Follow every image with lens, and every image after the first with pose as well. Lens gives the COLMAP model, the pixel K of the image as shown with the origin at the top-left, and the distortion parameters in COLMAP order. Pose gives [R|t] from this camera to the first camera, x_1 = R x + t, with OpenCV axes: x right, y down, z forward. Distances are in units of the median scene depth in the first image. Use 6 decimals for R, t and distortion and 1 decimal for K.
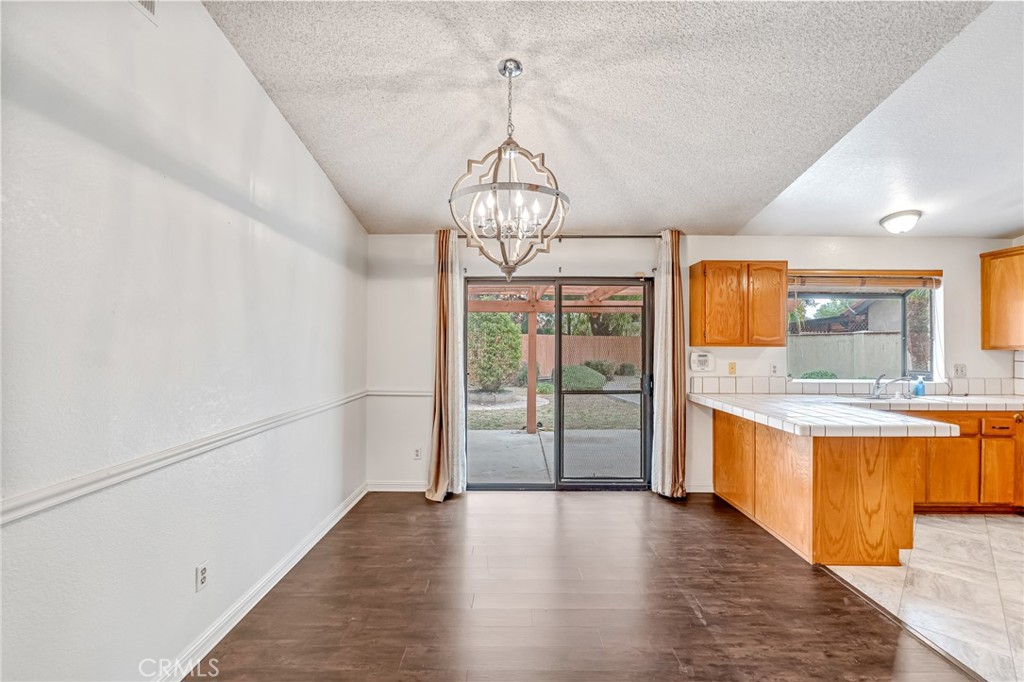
lens RADIAL K [[450.1, 0, 518.5], [0, 450.1, 345.3], [0, 0, 1]] dist [0.001364, -0.000146]
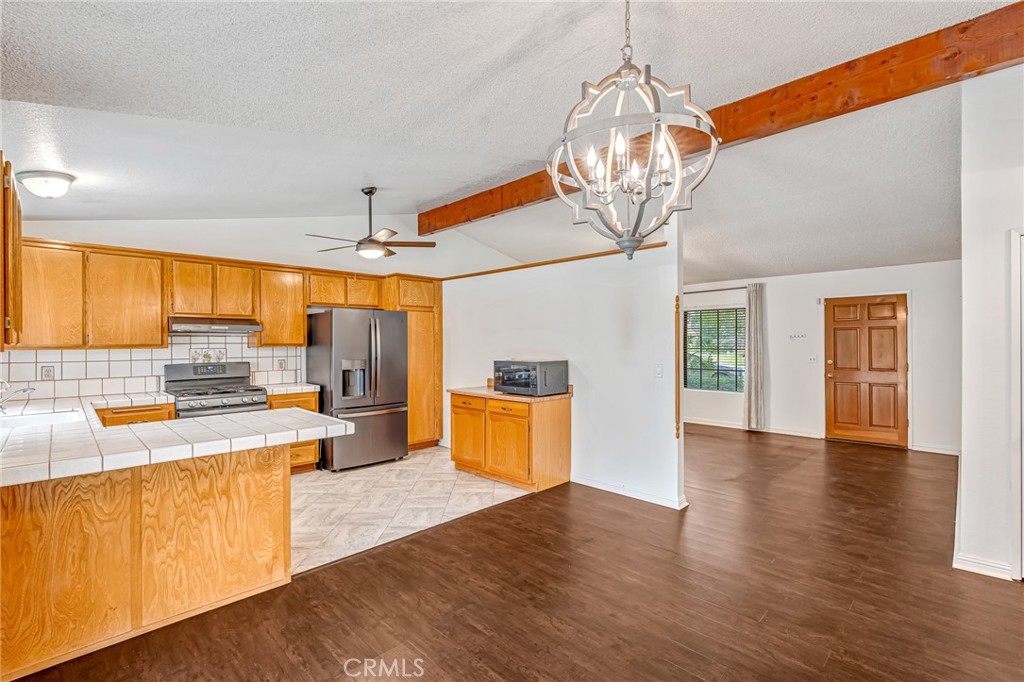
lens RADIAL K [[450.1, 0, 518.5], [0, 450.1, 345.3], [0, 0, 1]] dist [0.001364, -0.000146]
pose [[-0.712072, -0.006293, 0.702078, -0.364413], [-0.003843, 0.999980, 0.005066, -0.003635], [-0.702096, 0.000909, -0.712082, 1.491709]]
